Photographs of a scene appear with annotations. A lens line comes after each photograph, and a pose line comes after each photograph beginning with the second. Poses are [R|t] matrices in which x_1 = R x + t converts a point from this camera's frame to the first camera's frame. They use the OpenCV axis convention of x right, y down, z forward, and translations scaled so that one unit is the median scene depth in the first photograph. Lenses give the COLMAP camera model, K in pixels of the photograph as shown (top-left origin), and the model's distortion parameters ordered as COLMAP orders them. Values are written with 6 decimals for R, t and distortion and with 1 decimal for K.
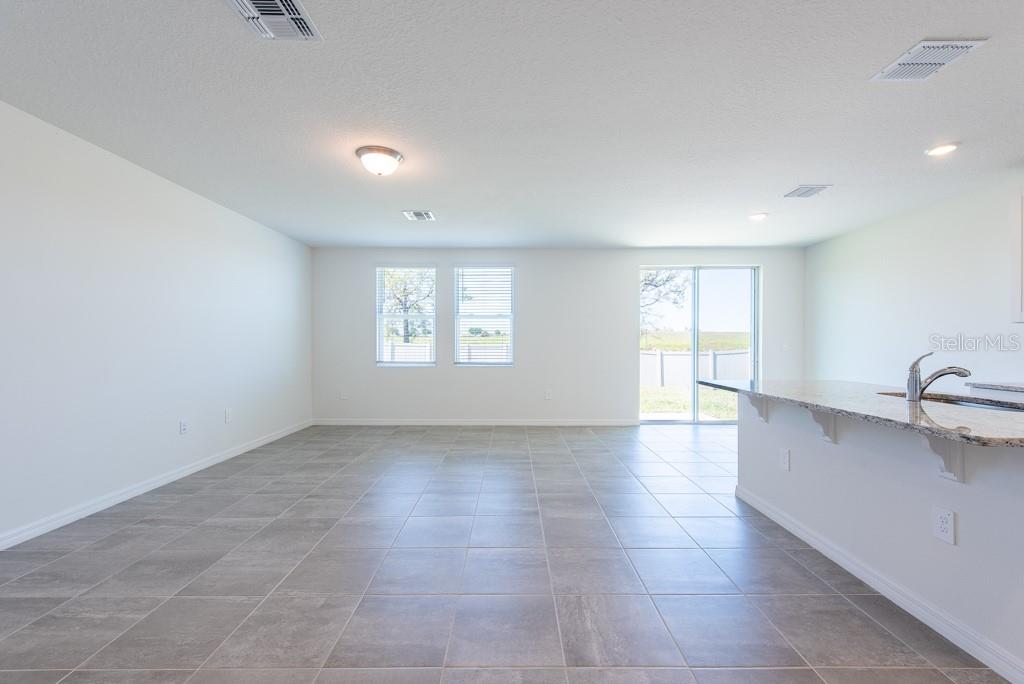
lens RADIAL K [[427.8, 0, 511.0], [0, 427.8, 343.6], [0, 0, 1]] dist [0.019273, -0.005878]
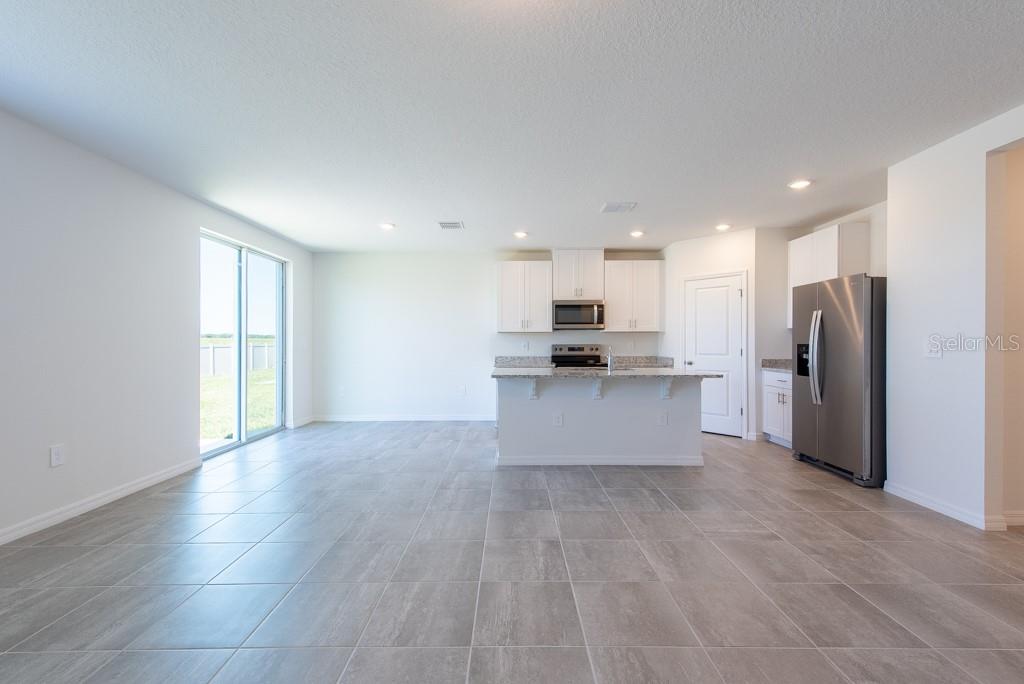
lens RADIAL K [[427.8, 0, 511.0], [0, 427.8, 343.6], [0, 0, 1]] dist [0.019273, -0.005878]
pose [[-0.004333, -0.002231, 0.999988, -0.382251], [0.001353, 0.999997, 0.002237, -0.000317], [-0.999990, 0.001363, -0.004330, 0.520284]]
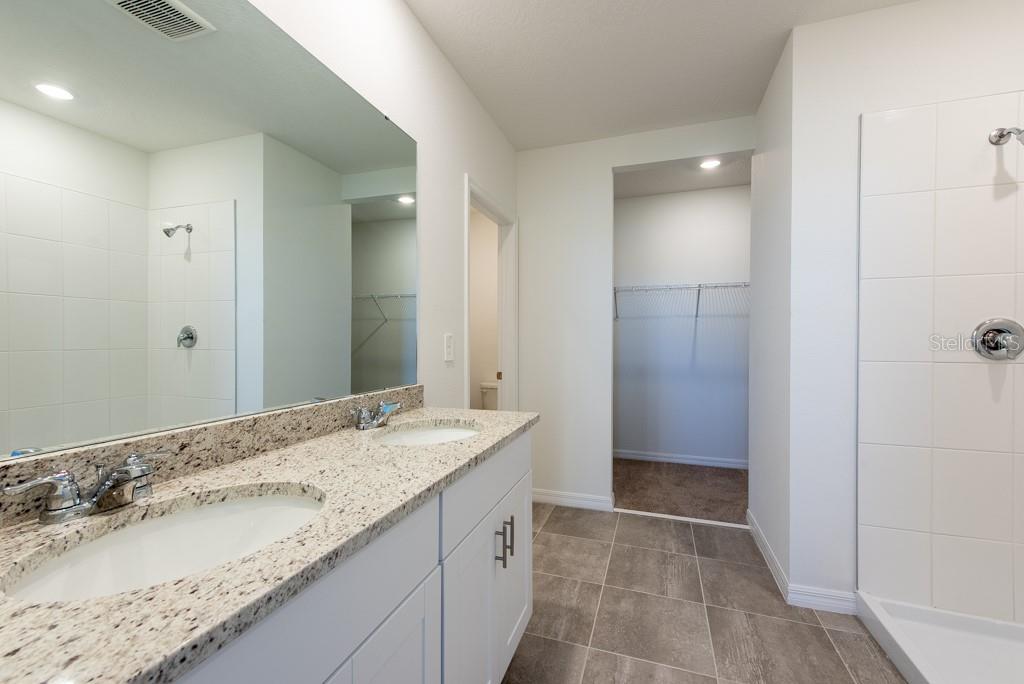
lens RADIAL K [[432.4, 0, 512.2], [0, 432.4, 343.2], [0, 0, 1]] dist [0.012184, -0.000461]
pose [[-0.321270, 0.005194, -0.946973, 0.296405], [-0.001538, 0.999981, 0.006007, 0.002779], [0.946986, 0.003386, -0.321256, 0.512770]]
